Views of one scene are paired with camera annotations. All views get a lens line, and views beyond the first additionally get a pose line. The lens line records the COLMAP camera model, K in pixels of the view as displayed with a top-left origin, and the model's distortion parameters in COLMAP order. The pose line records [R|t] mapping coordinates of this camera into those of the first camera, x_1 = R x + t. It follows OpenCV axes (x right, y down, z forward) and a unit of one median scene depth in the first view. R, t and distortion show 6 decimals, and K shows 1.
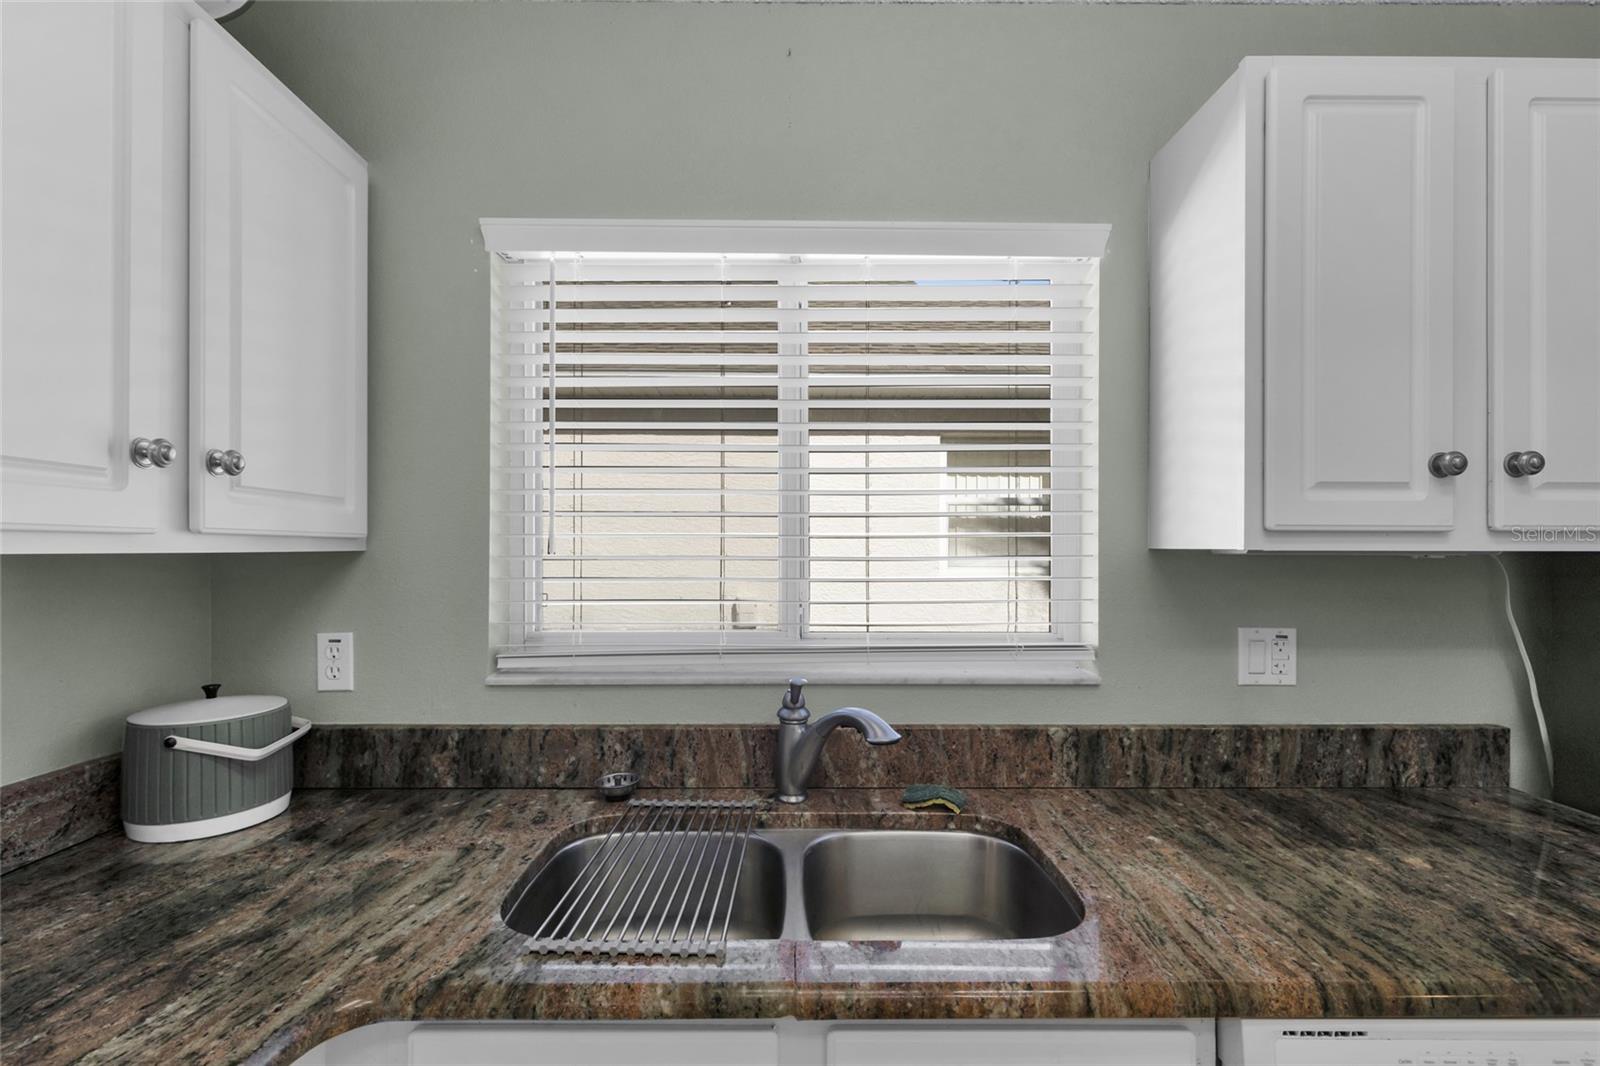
lens RADIAL K [[726.4, 0, 802.3], [0, 726.4, 539.1], [0, 0, 1]] dist [0.008851, -0.001172]
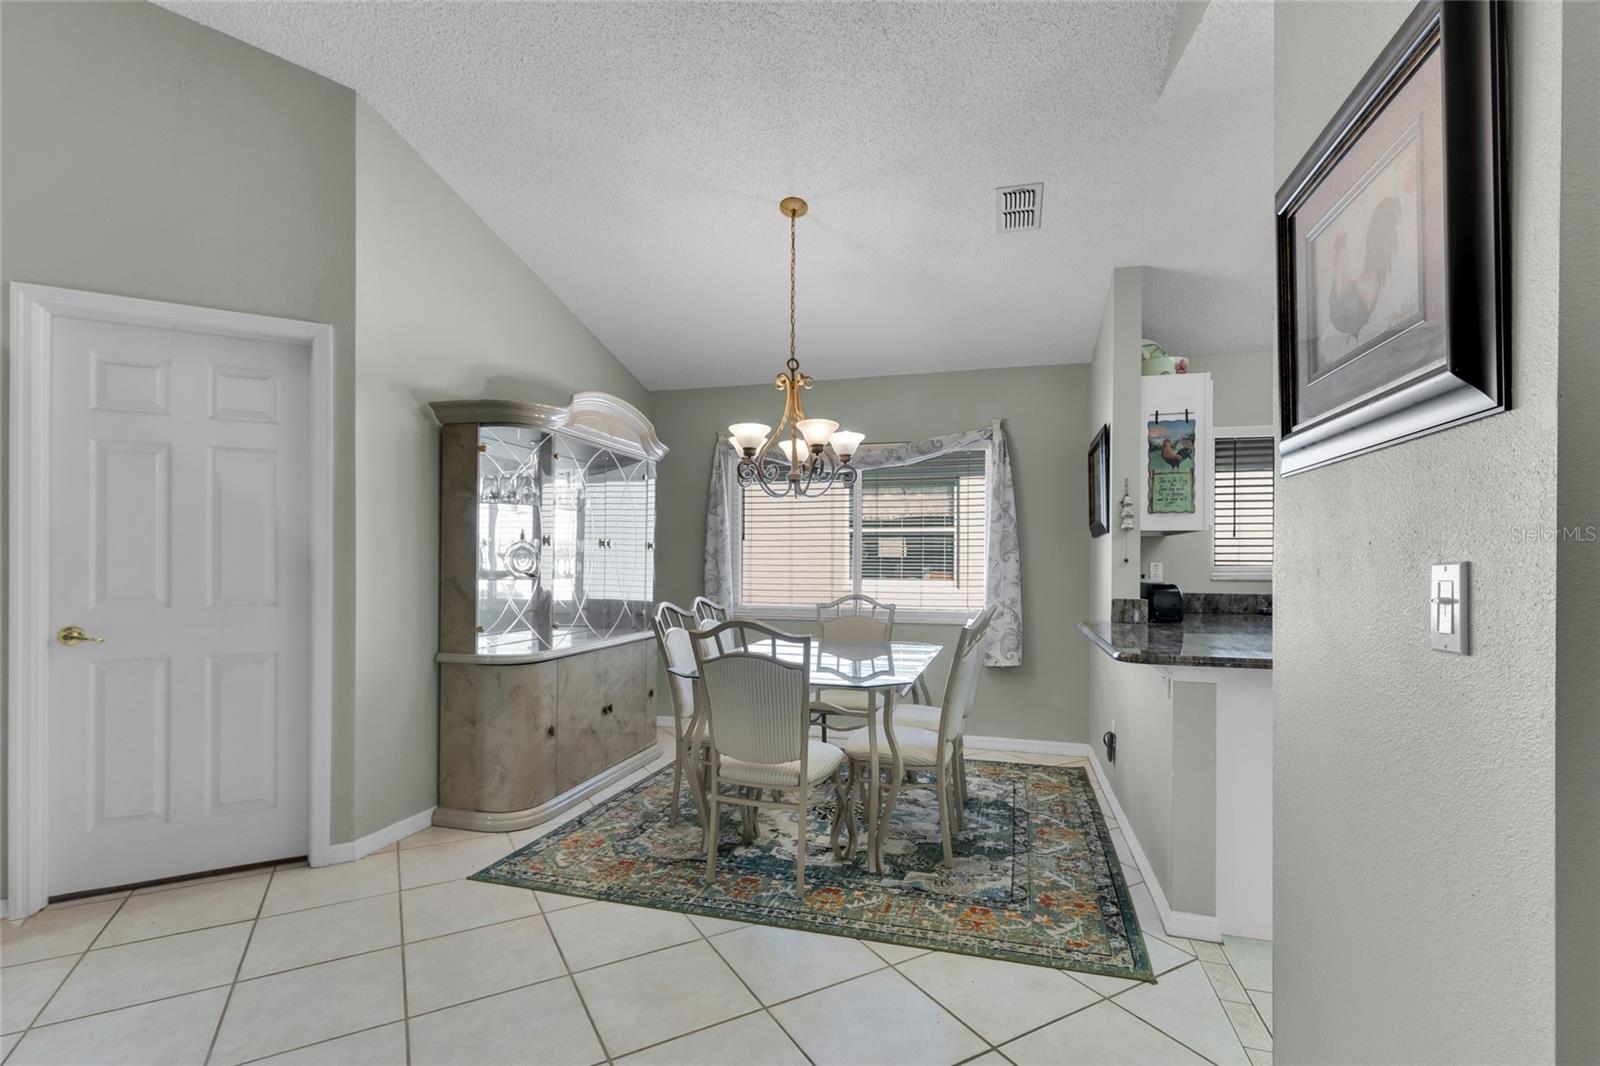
lens RADIAL K [[726.4, 0, 795.6], [0, 726.4, 555.0], [0, 0, 1]] dist [0.008851, -0.001172]
pose [[0.961864, 0.003032, -0.273510, -1.296360], [-0.002796, 0.999995, 0.001256, 0.096666], [0.273513, -0.000443, 0.961868, -2.455584]]
